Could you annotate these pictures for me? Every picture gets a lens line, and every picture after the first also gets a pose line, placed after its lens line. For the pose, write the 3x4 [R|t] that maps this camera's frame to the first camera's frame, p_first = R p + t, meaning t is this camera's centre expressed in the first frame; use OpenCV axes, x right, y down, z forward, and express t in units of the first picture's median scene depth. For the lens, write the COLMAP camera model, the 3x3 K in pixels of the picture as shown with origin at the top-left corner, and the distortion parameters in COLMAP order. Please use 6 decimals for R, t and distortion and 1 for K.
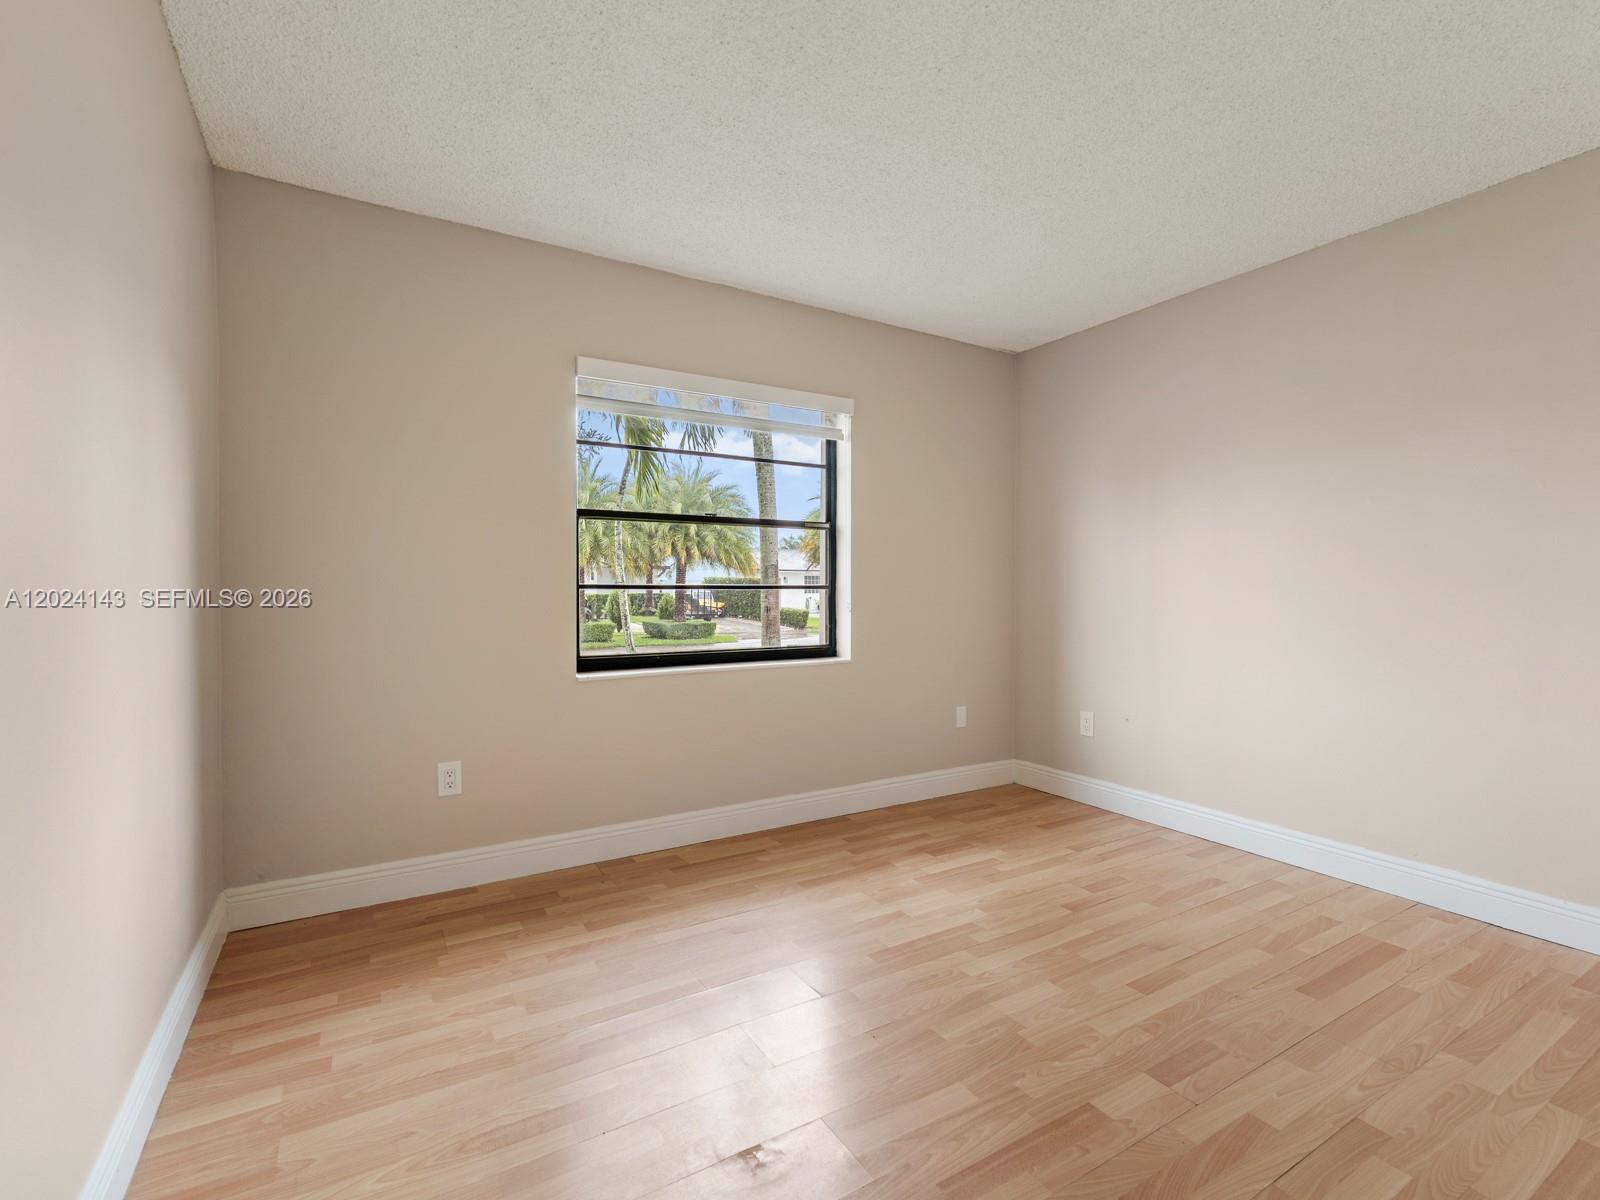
lens RADIAL K [[732.9, 0, 791.9], [0, 732.9, 593.8], [0, 0, 1]] dist [-0.004285, -0.001409]
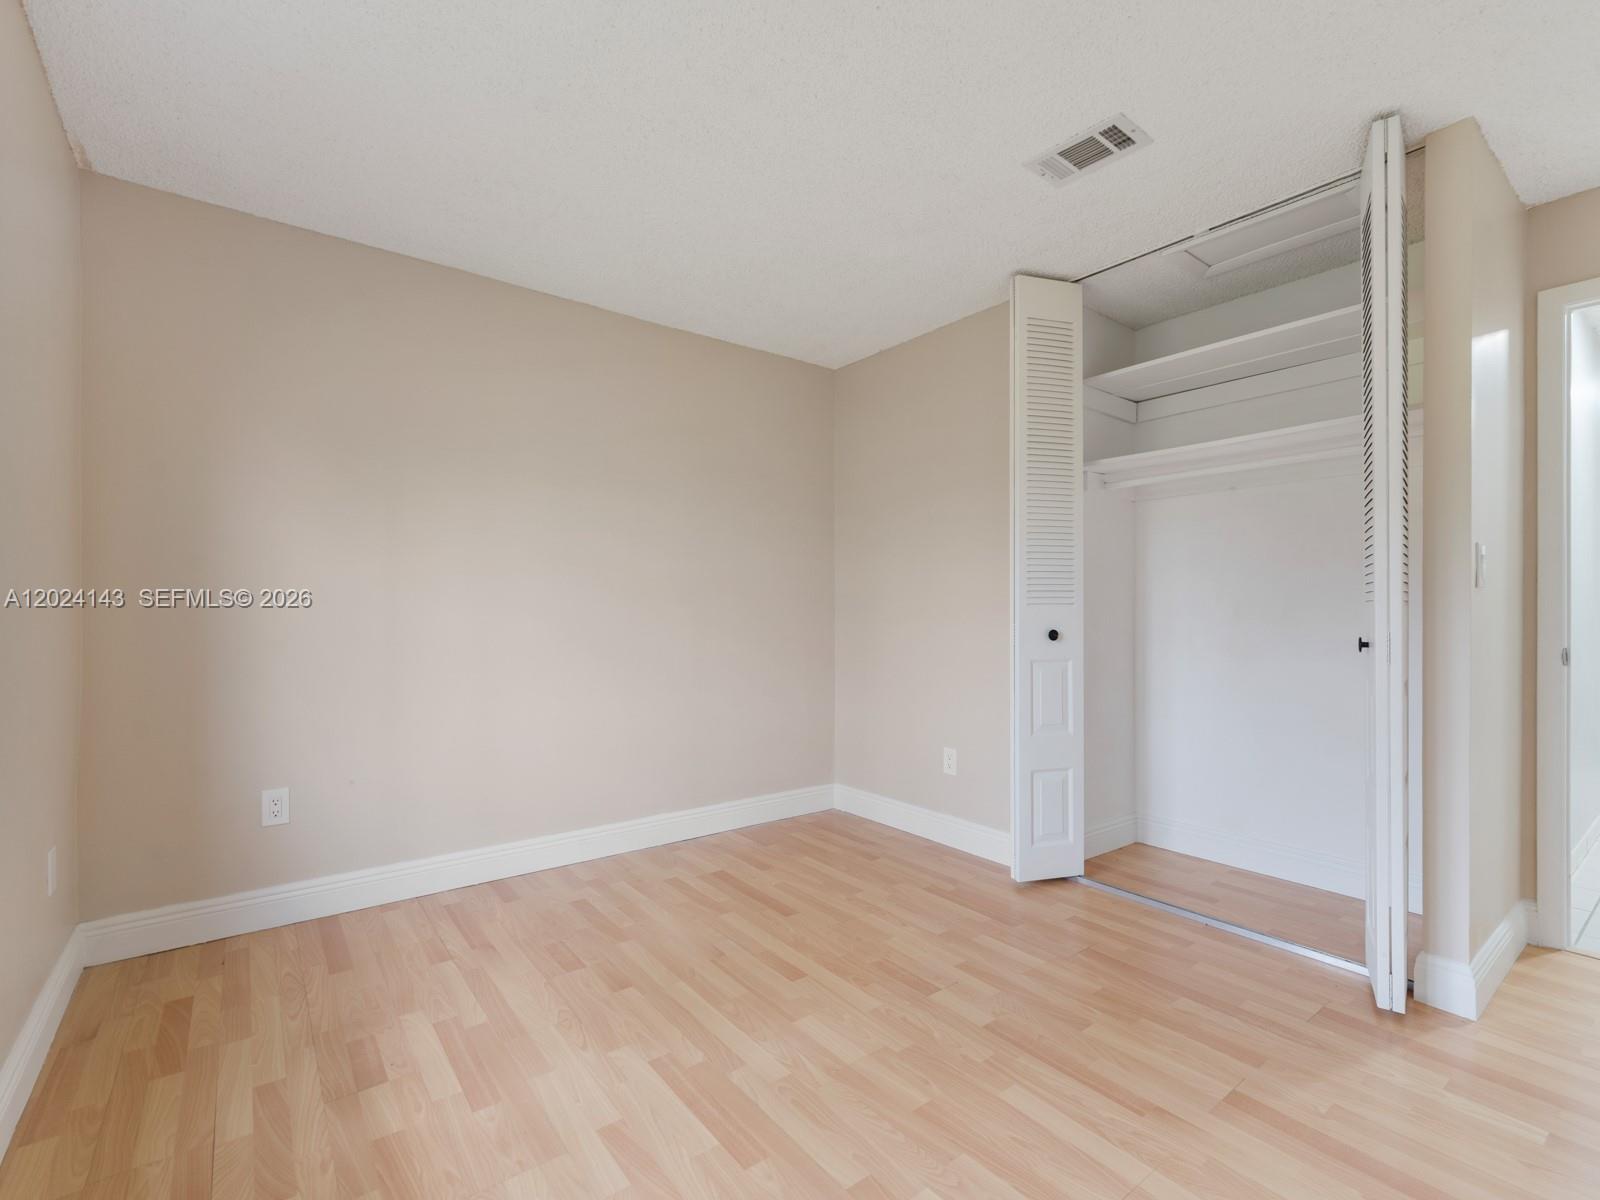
lens RADIAL K [[732.9, 0, 795.7], [0, 732.9, 601.7], [0, 0, 1]] dist [-0.004285, -0.001409]
pose [[-0.125351, 0.014355, 0.992009, -0.444025], [0.005807, 0.999889, -0.013735, 0.003326], [-0.992095, 0.004039, -0.125420, 0.841684]]
